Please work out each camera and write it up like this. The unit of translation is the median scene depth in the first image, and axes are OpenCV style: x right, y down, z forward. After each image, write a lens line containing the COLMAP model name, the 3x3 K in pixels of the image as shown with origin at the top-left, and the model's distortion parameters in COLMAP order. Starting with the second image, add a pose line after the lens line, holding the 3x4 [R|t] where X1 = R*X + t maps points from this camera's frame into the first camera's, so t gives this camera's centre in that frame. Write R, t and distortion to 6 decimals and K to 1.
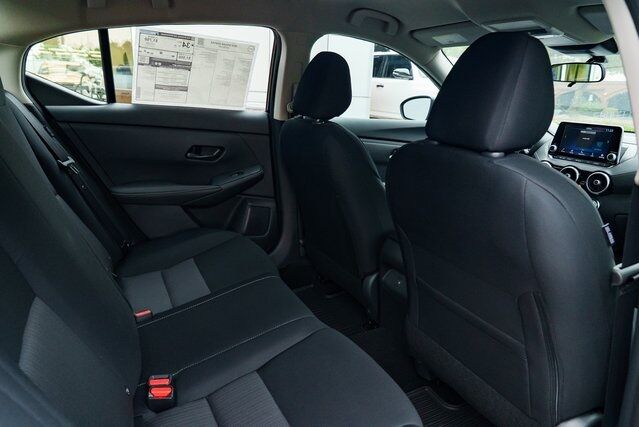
lens RADIAL K [[436.0, 0, 322.0], [0, 436.0, 216.5], [0, 0, 1]] dist [-0.021603, 0.013675]
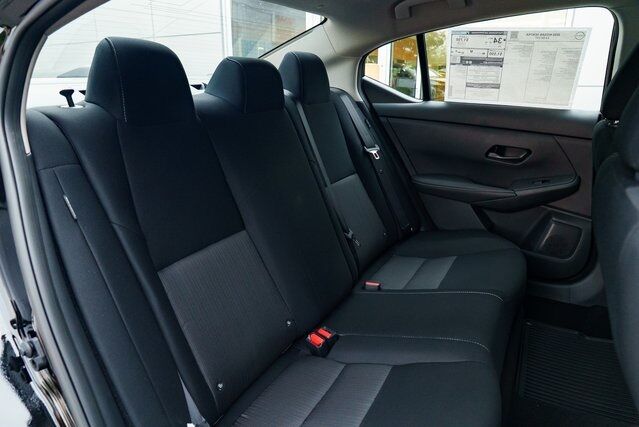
lens RADIAL K [[436.0, 0, 319.9], [0, 436.0, 217.2], [0, 0, 1]] dist [-0.021603, 0.013675]
pose [[0.562593, 0.204494, -0.801044, 0.300361], [-0.205519, 0.973103, 0.104077, -0.029981], [0.800782, 0.106077, 0.589488, 0.147965]]
